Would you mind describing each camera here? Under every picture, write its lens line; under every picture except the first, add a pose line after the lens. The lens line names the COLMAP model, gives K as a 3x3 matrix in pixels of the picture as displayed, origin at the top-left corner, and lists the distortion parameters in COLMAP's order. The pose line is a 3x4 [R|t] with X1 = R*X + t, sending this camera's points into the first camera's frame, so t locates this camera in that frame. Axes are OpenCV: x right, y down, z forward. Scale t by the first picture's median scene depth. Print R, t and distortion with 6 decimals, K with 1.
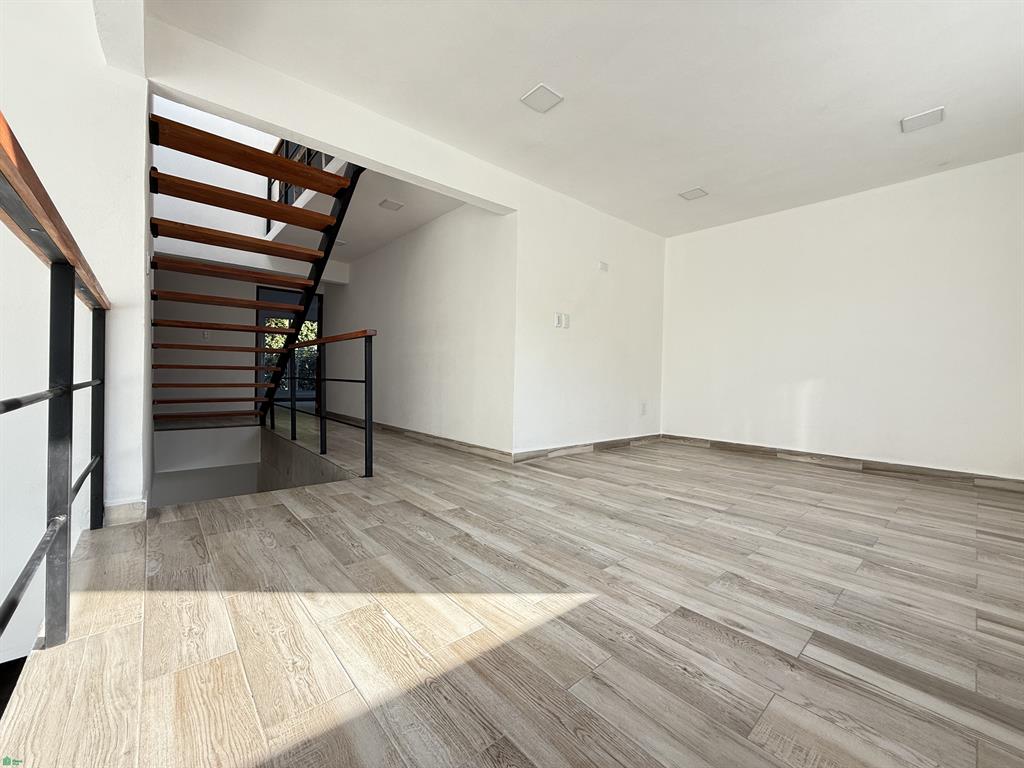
lens RADIAL K [[406.4, 0, 511.3], [0, 406.4, 379.7], [0, 0, 1]] dist [0.000547, -0.000127]
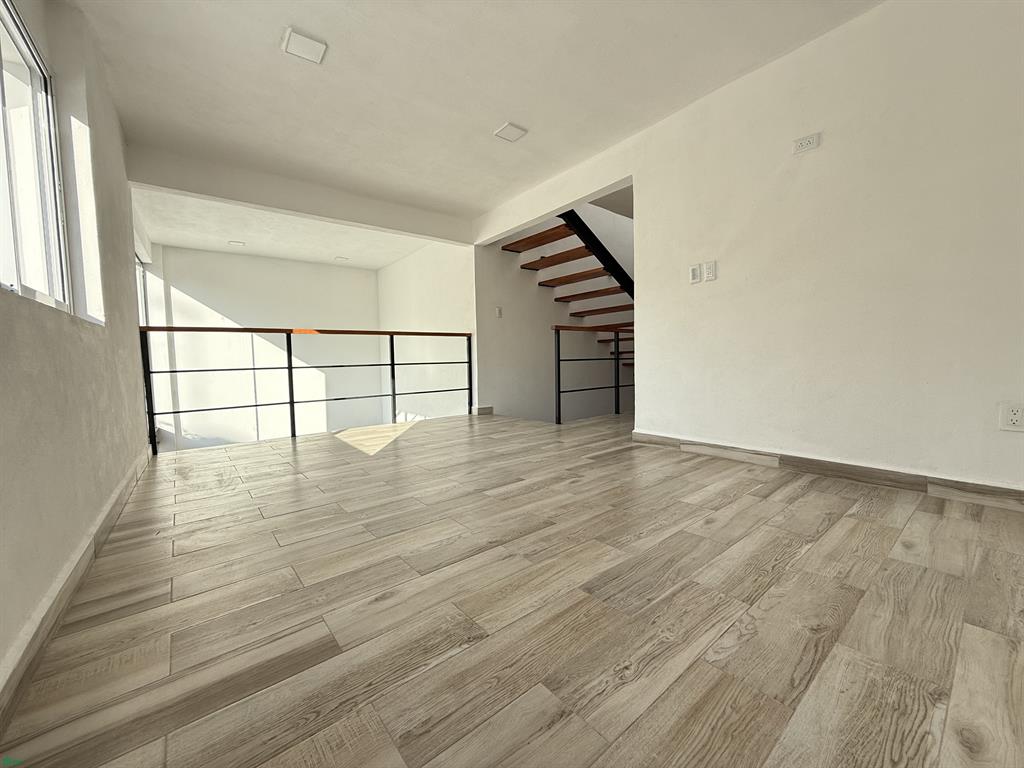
lens RADIAL K [[406.4, 0, 506.5], [0, 406.4, 376.2], [0, 0, 1]] dist [0.000547, -0.000127]
pose [[-0.039610, 0.023710, -0.998934, 1.254914], [0.016901, 0.999591, 0.023055, 0.028508], [0.999072, -0.015970, -0.039995, 0.951364]]
